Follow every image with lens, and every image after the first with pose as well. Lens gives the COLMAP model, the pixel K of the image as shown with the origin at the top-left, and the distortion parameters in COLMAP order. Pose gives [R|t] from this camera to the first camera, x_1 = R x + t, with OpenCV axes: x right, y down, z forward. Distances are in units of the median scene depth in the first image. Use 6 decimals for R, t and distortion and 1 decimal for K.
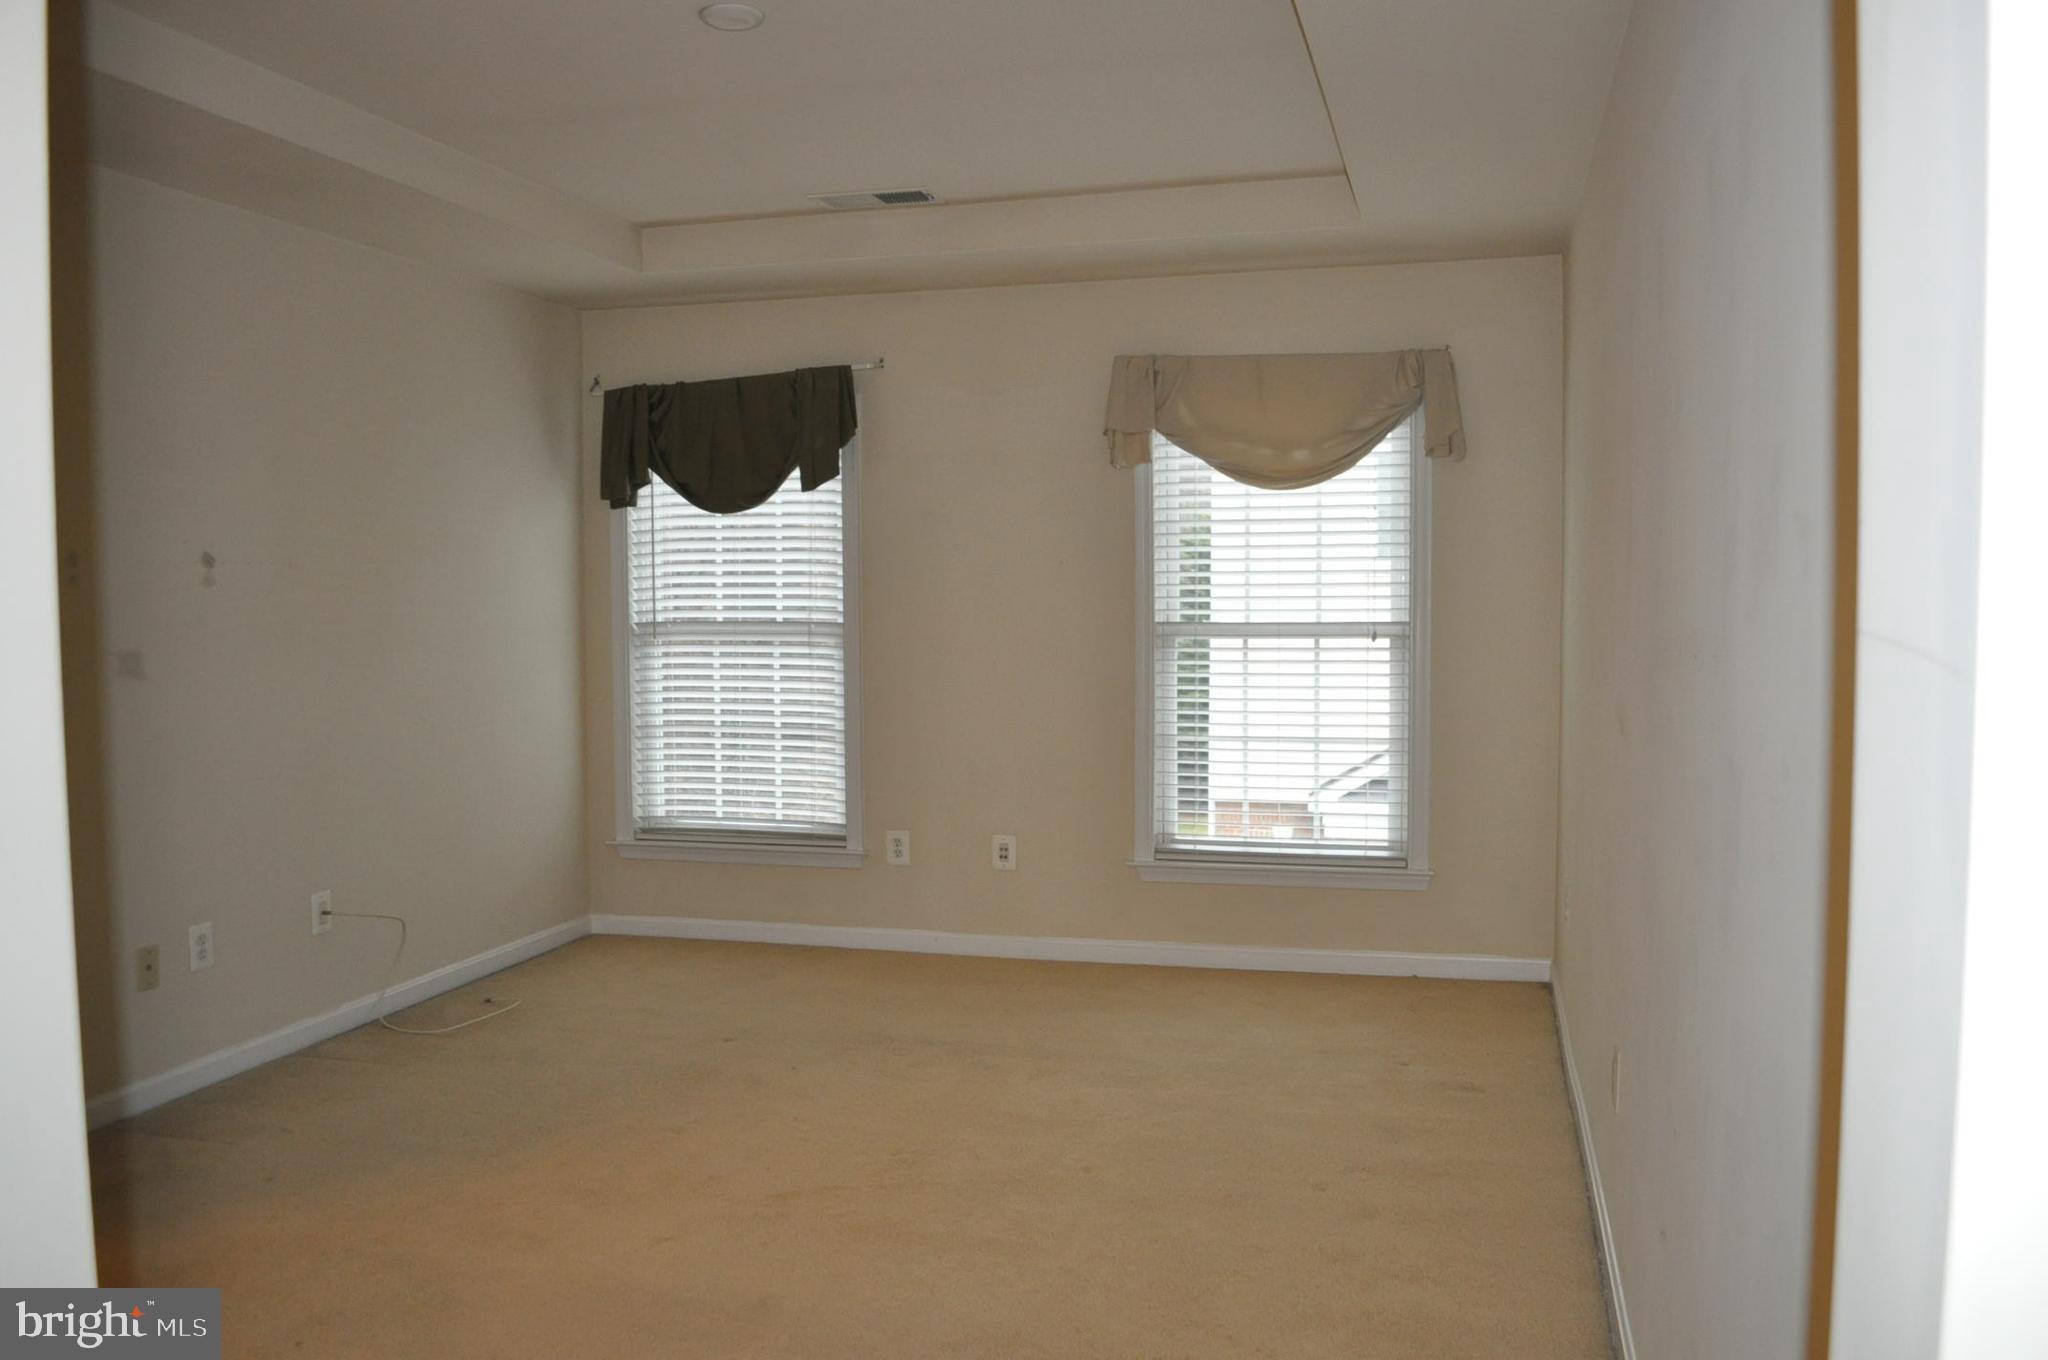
lens RADIAL K [[1631.5, 0, 1029.3], [0, 1631.5, 692.5], [0, 0, 1]] dist [-0.080418, 0.005027]
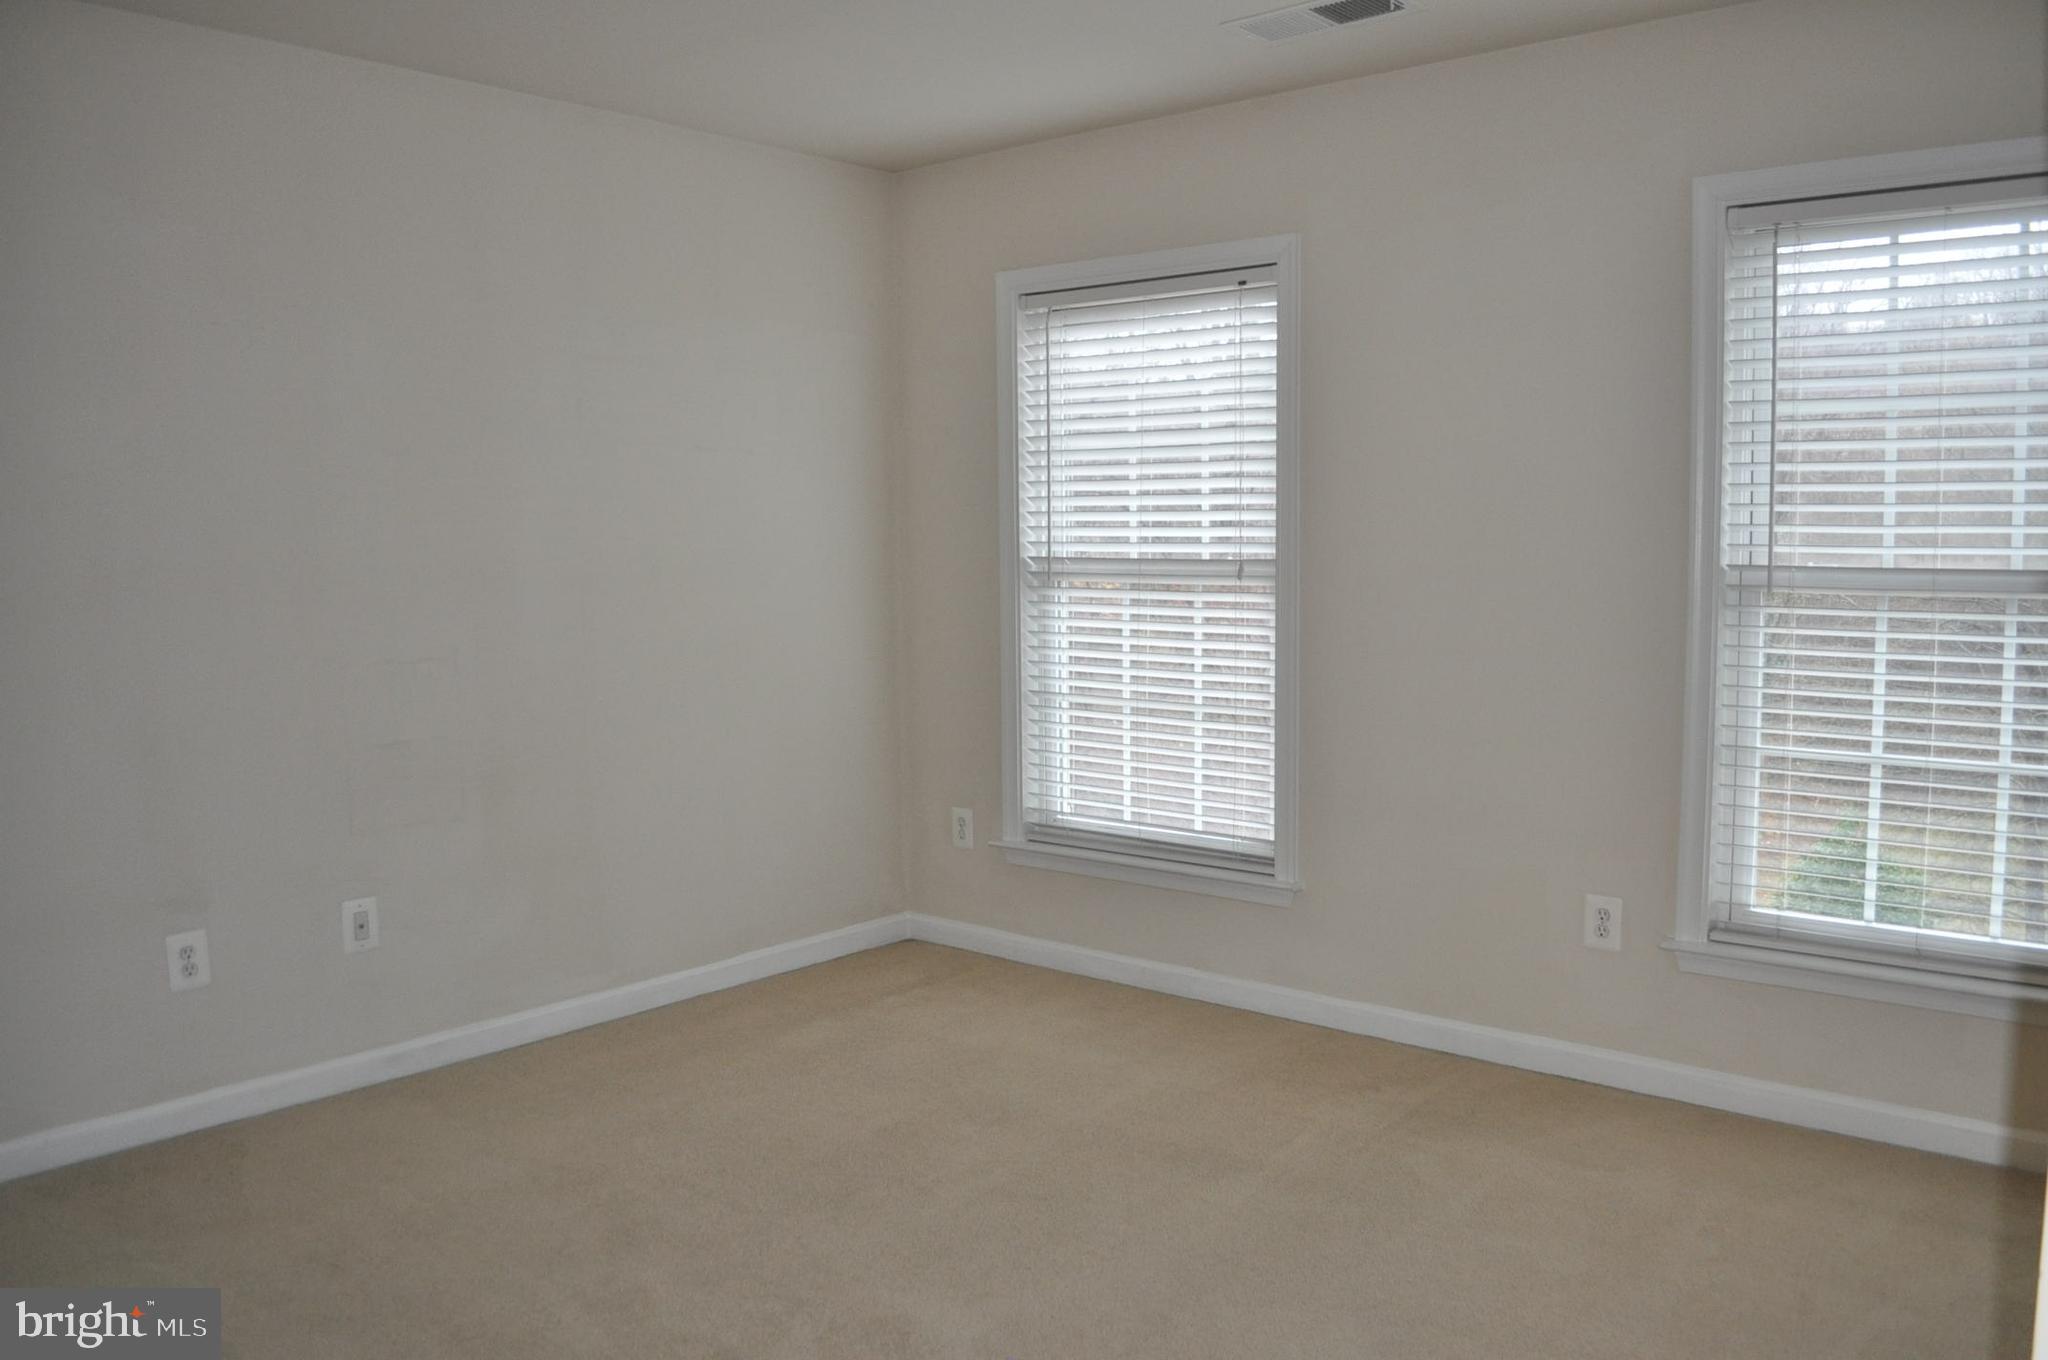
lens RADIAL K [[1631.5, 0, 1029.3], [0, 1631.5, 692.5], [0, 0, 1]] dist [-0.080418, 0.005027]
pose [[0.893242, 0.047453, -0.447065, 0.117944], [-0.035964, 0.998769, 0.034157, -0.006023], [0.448136, -0.014432, 0.893849, 0.337881]]
